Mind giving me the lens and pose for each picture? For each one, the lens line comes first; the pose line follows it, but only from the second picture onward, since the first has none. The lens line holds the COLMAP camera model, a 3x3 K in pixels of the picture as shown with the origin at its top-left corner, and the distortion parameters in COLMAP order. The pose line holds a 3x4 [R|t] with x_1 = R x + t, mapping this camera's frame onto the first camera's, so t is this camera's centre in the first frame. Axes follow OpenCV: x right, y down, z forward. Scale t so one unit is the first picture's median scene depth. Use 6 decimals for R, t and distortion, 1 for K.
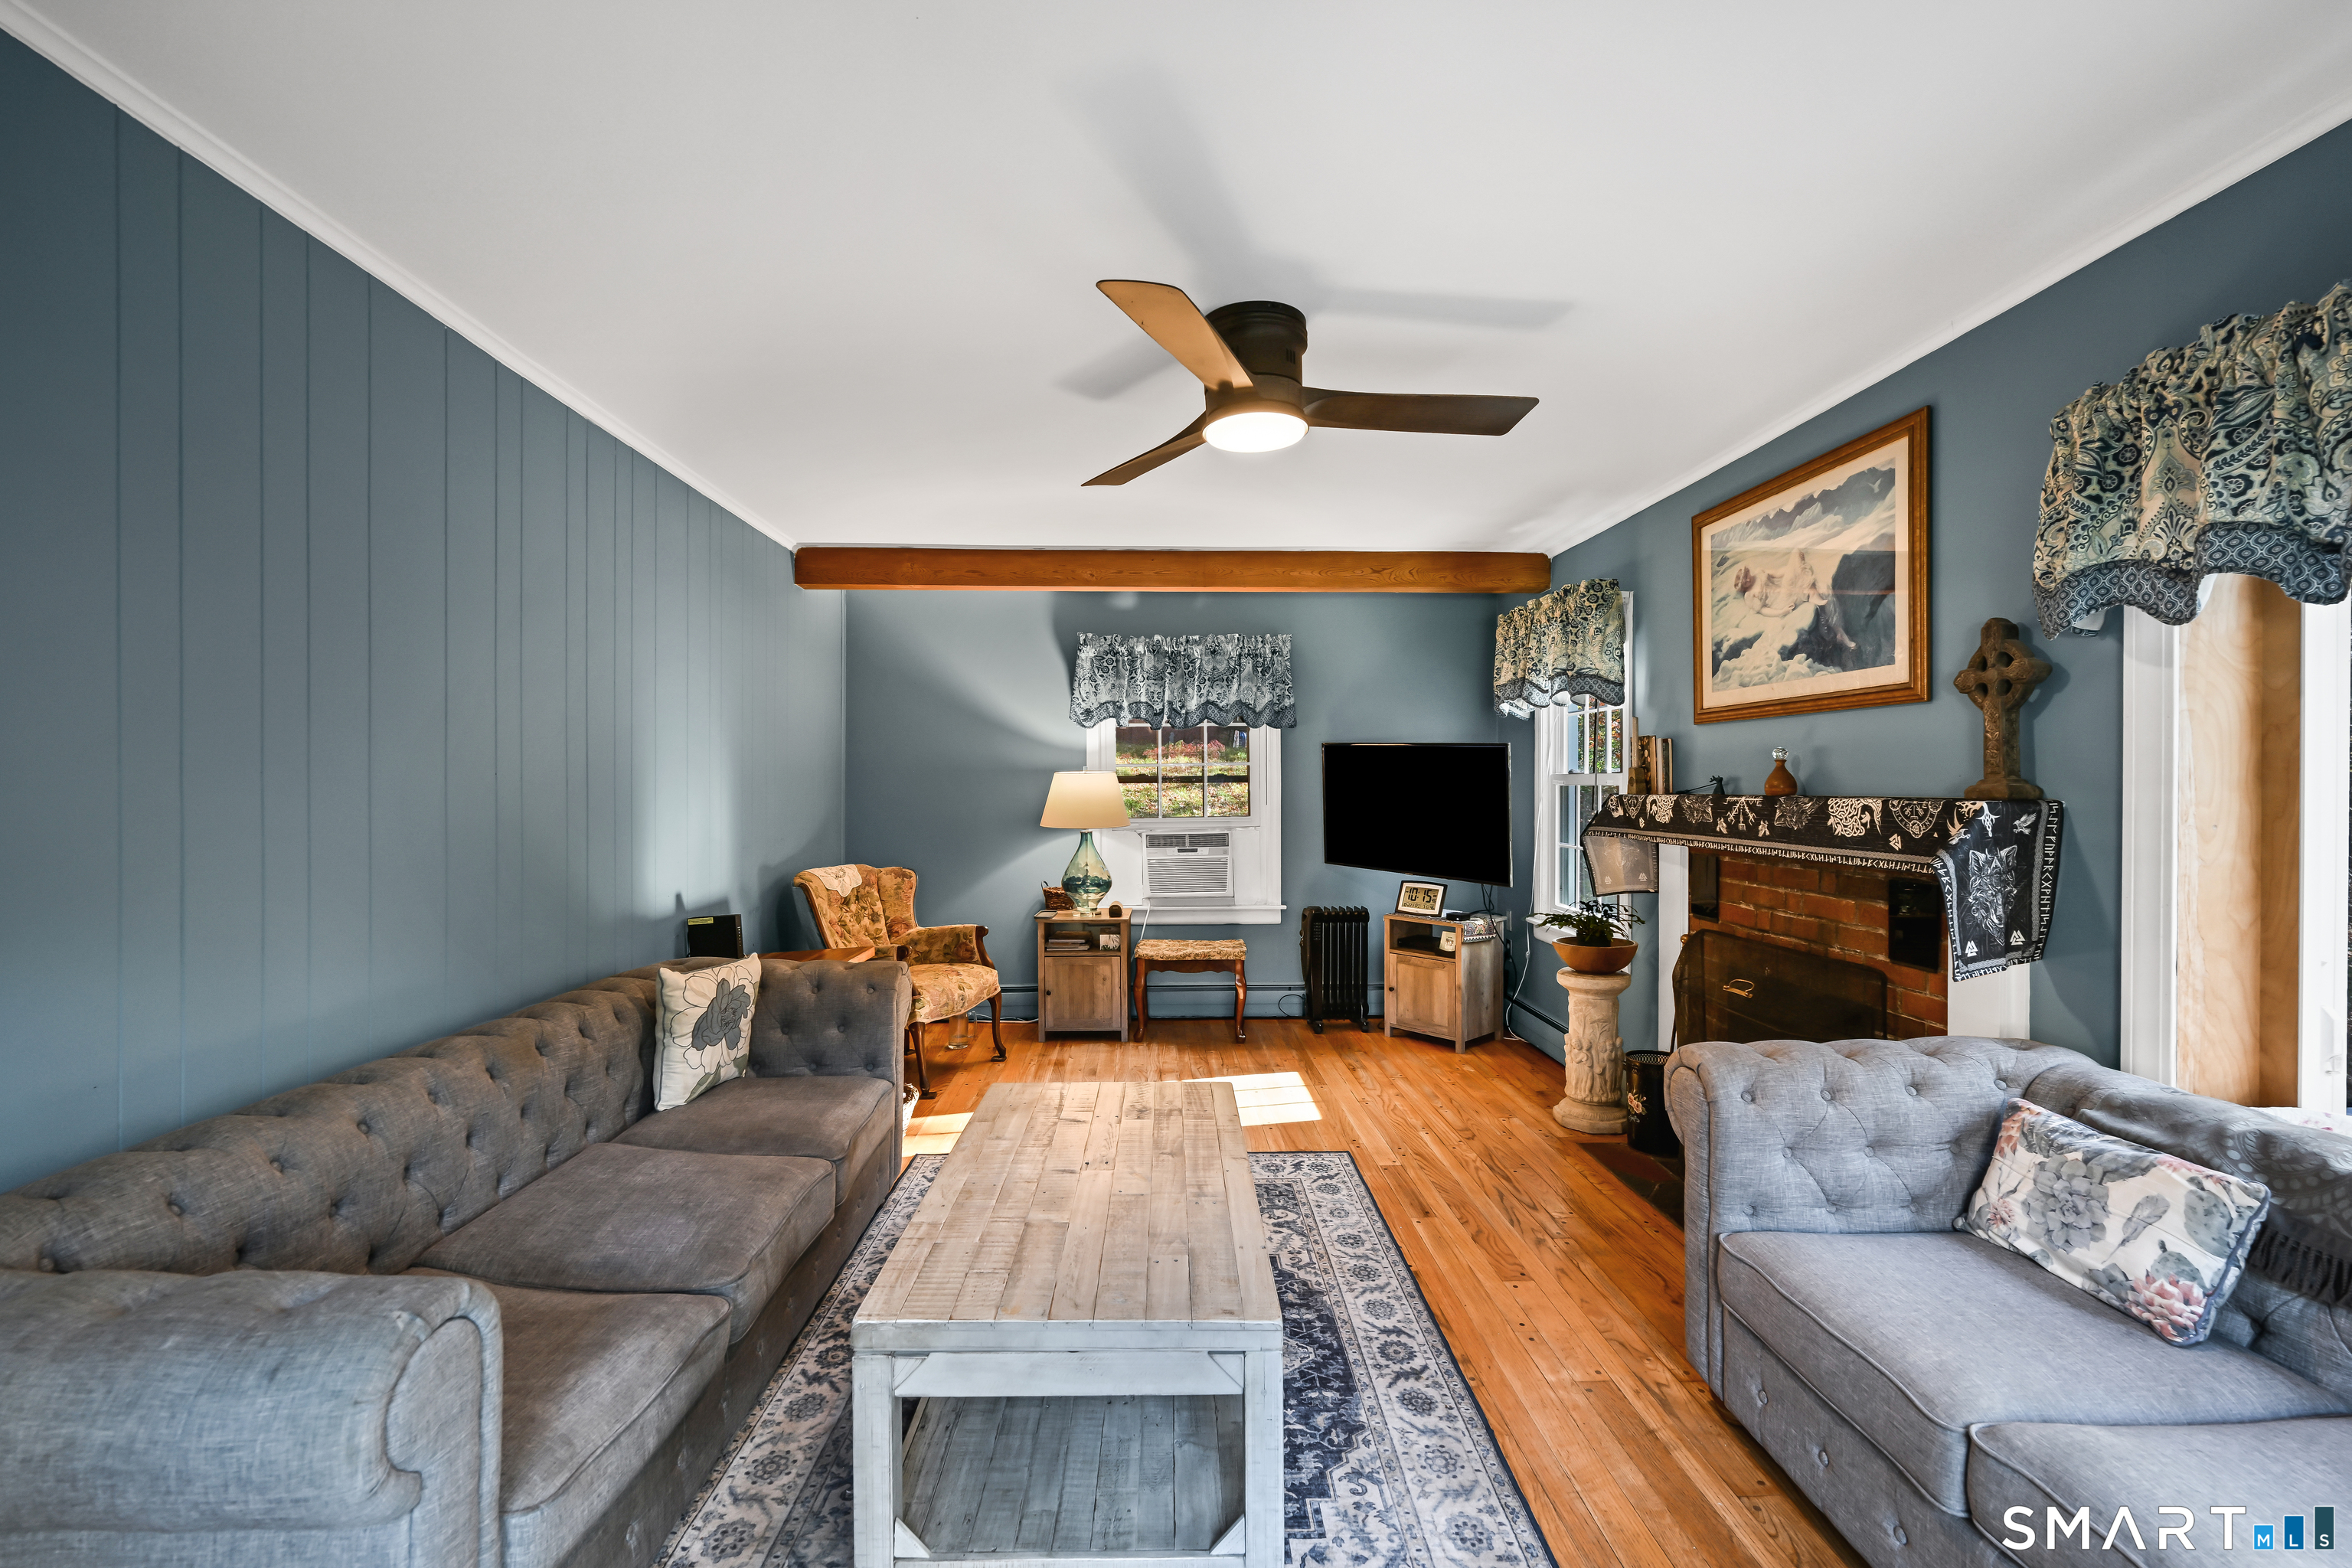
lens RADIAL K [[1012.7, 0, 1177.8], [0, 1012.7, 785.0], [0, 0, 1]] dist [0.000051, 0.000008]
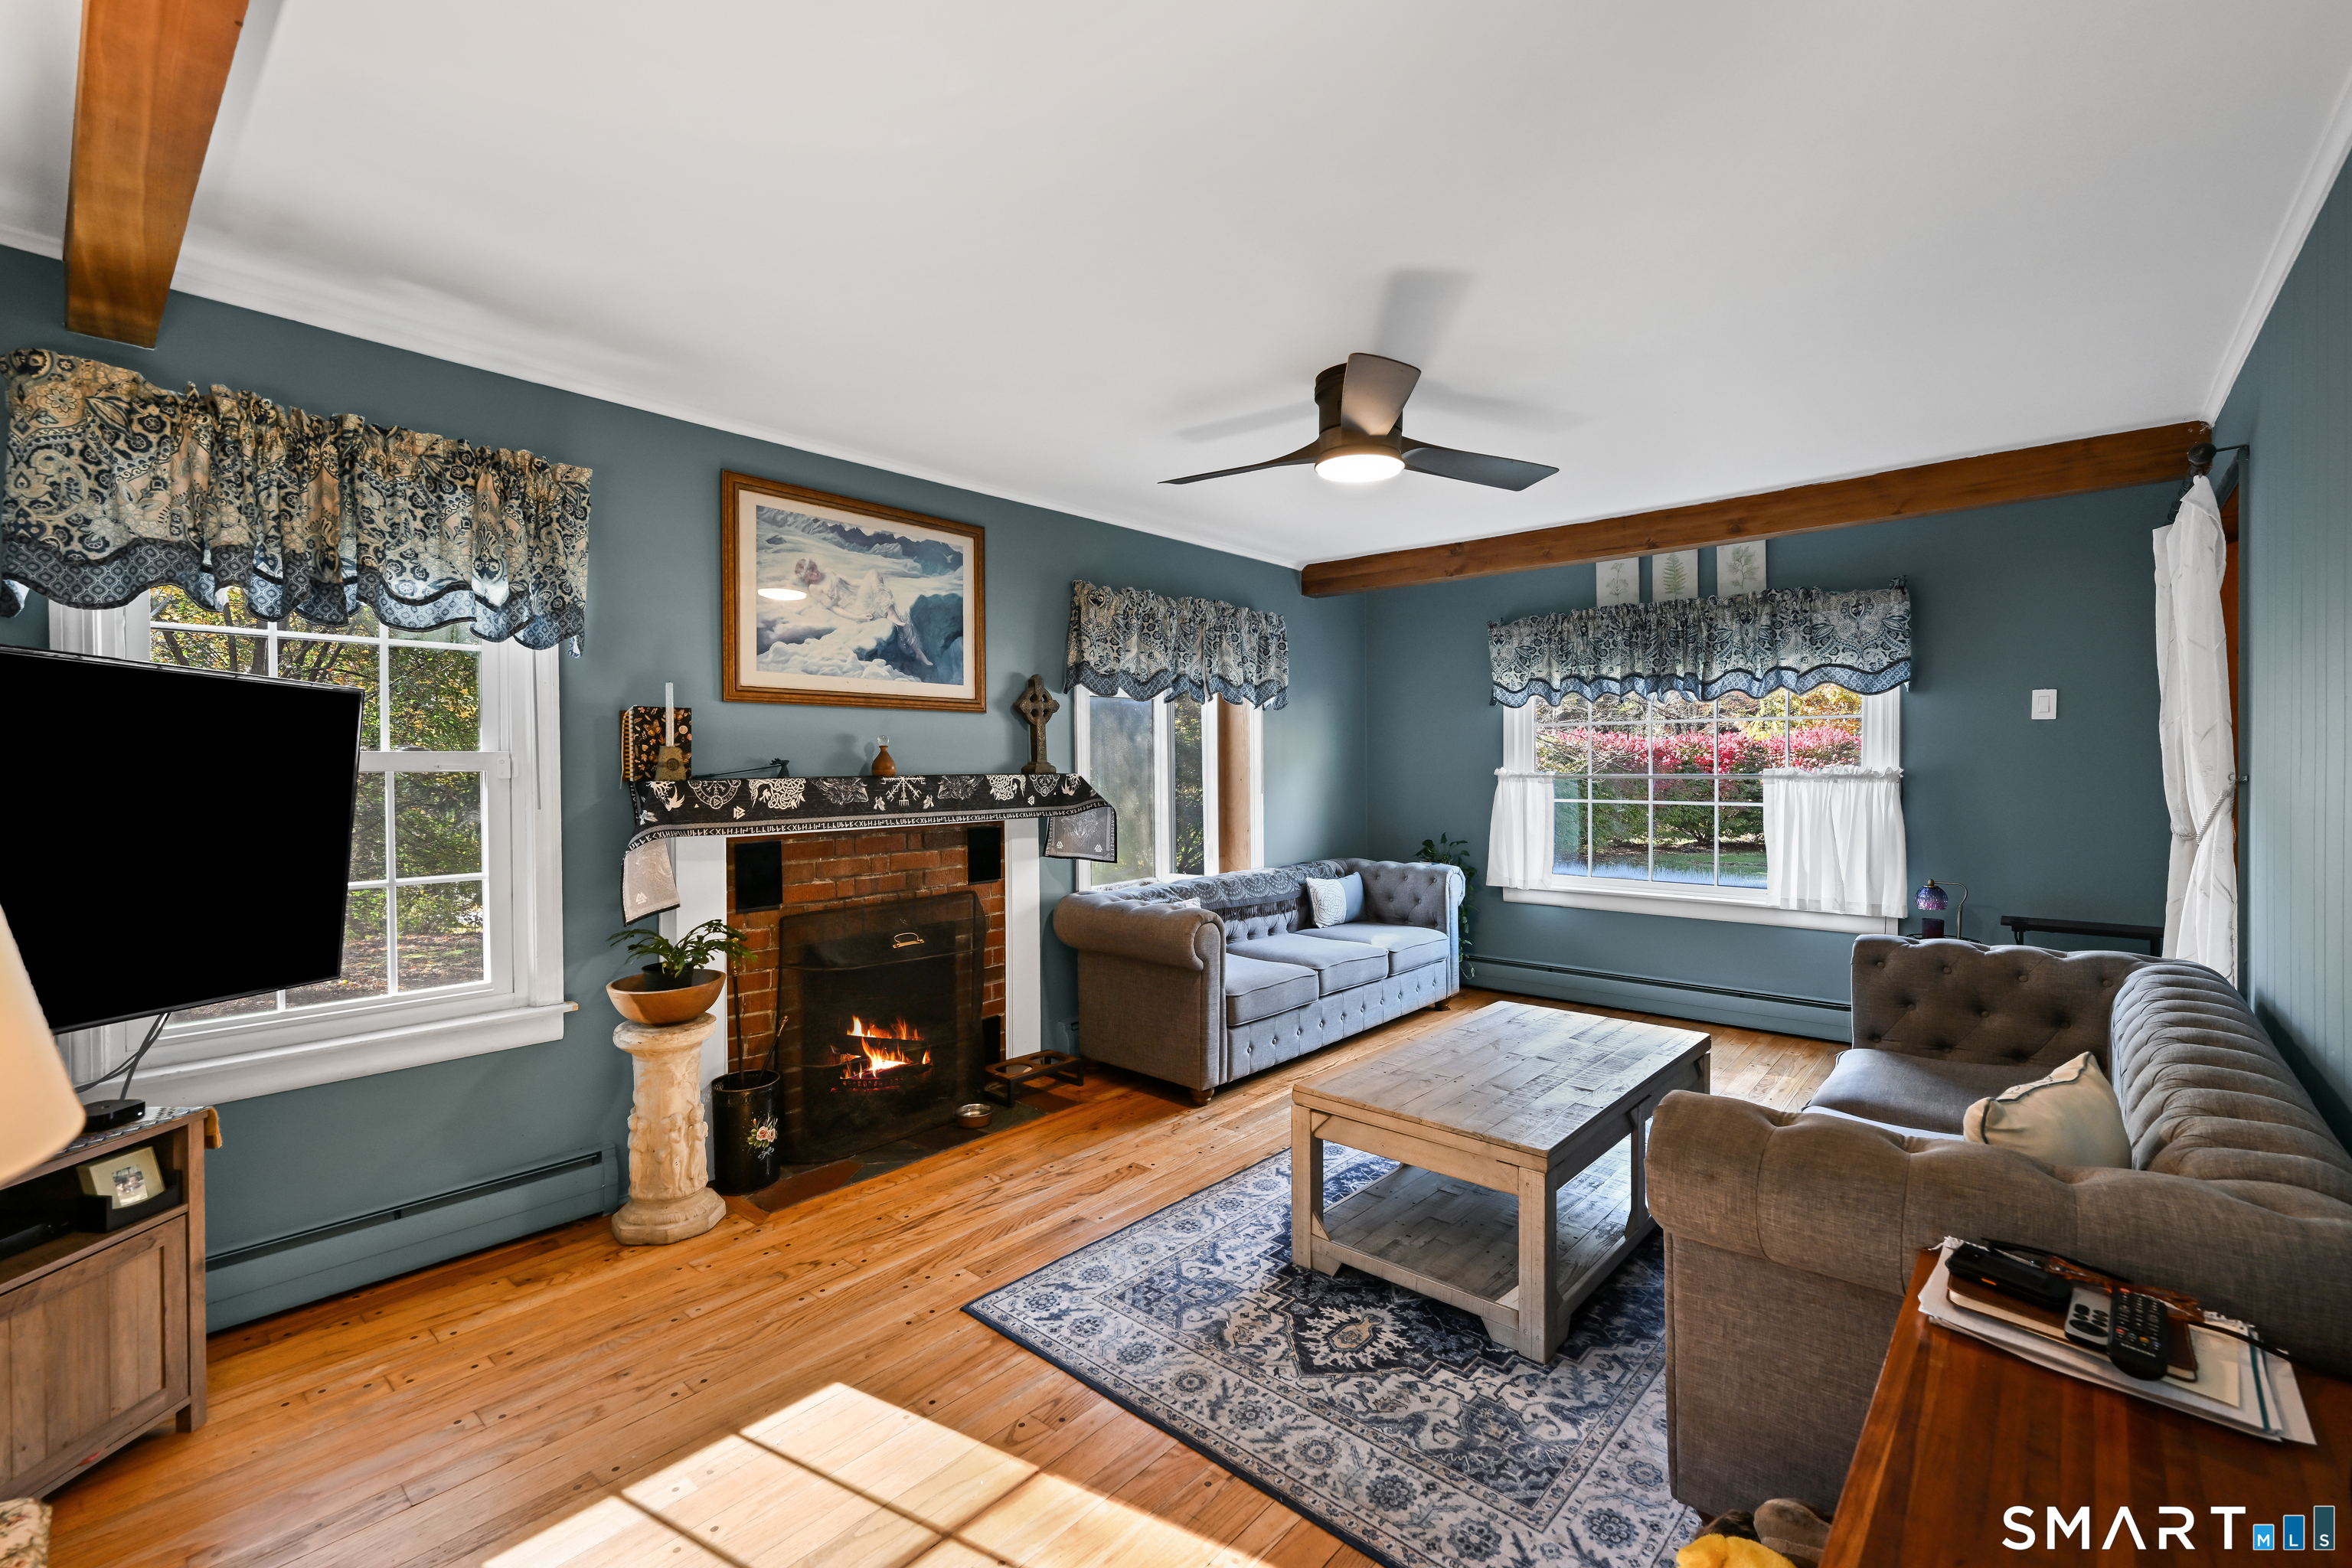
lens RADIAL K [[1012.7, 0, 1182.0], [0, 1012.7, 769.3], [0, 0, 1]] dist [0.000051, 0.000008]
pose [[-0.737954, -0.000778, 0.674851, -0.480754], [0.005523, 0.999959, 0.007193, -0.003996], [-0.674829, 0.009035, -0.737919, 1.686470]]
